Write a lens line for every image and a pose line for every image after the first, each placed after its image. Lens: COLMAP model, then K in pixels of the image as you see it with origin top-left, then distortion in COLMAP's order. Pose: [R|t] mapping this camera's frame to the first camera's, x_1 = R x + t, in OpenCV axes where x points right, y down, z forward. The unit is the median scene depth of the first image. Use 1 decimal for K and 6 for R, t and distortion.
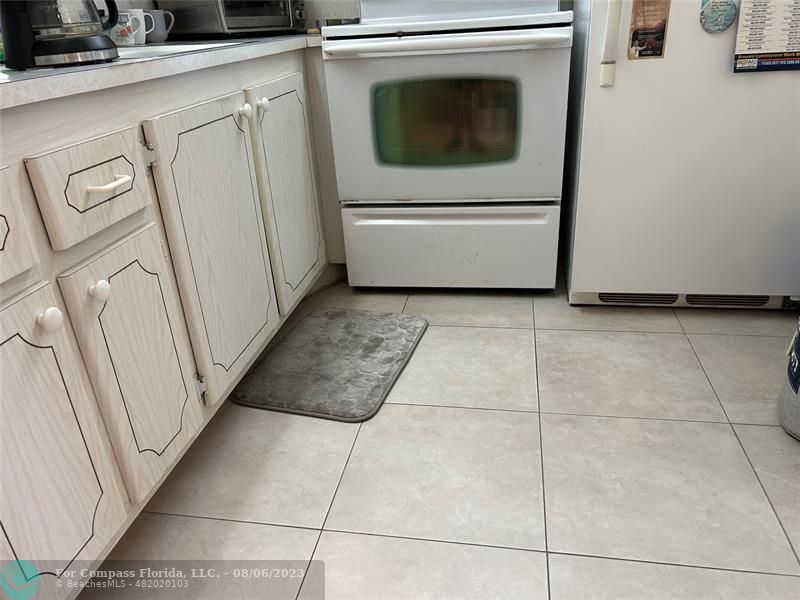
lens RADIAL K [[602.2, 0, 400.0], [0, 602.2, 300.0], [0, 0, 1]] dist [0.047167, -0.051822]
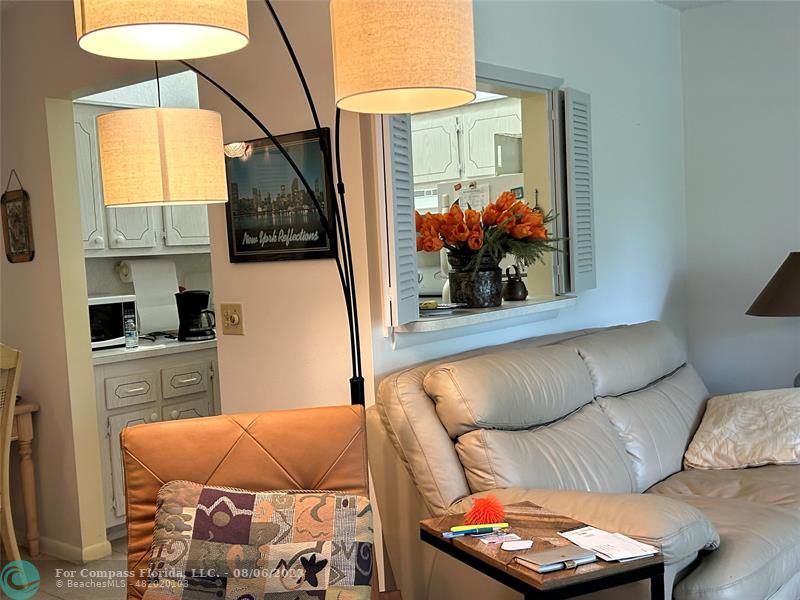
lens RADIAL K [[903.6, 0, 399.6], [0, 903.6, 301.1], [0, 0, 1]] dist [0.025209, 0.000000]
pose [[0.876437, 0.043480, -0.479549, 1.516432], [-0.206955, 0.933250, -0.293621, 0.319407], [0.434773, 0.356585, 0.826934, -1.409619]]
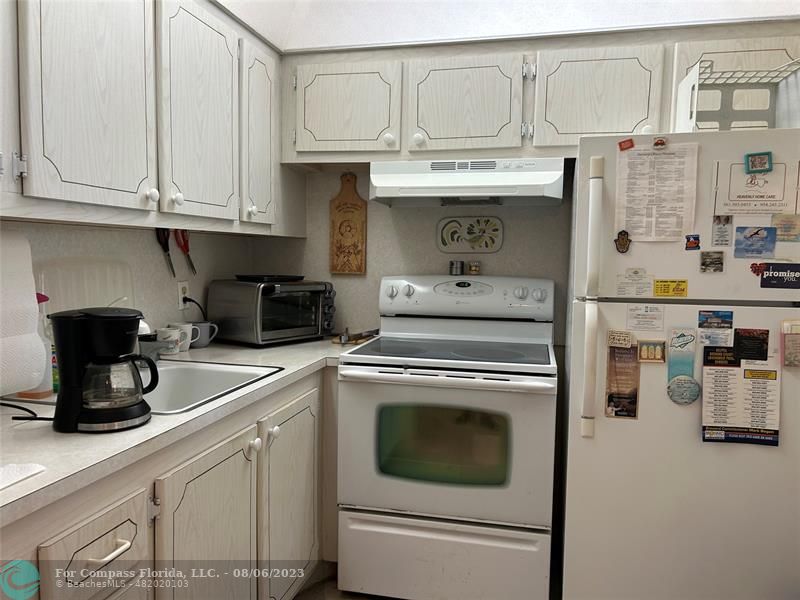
lens RADIAL K [[602.2, 0, 401.1], [0, 602.2, 300.9], [0, 0, 1]] dist [0.047167, -0.051822]
pose [[0.995162, 0.080472, -0.056362, 0.048855], [-0.095204, 0.931548, -0.350935, -0.169348], [0.024263, 0.354603, 0.934702, -0.118920]]
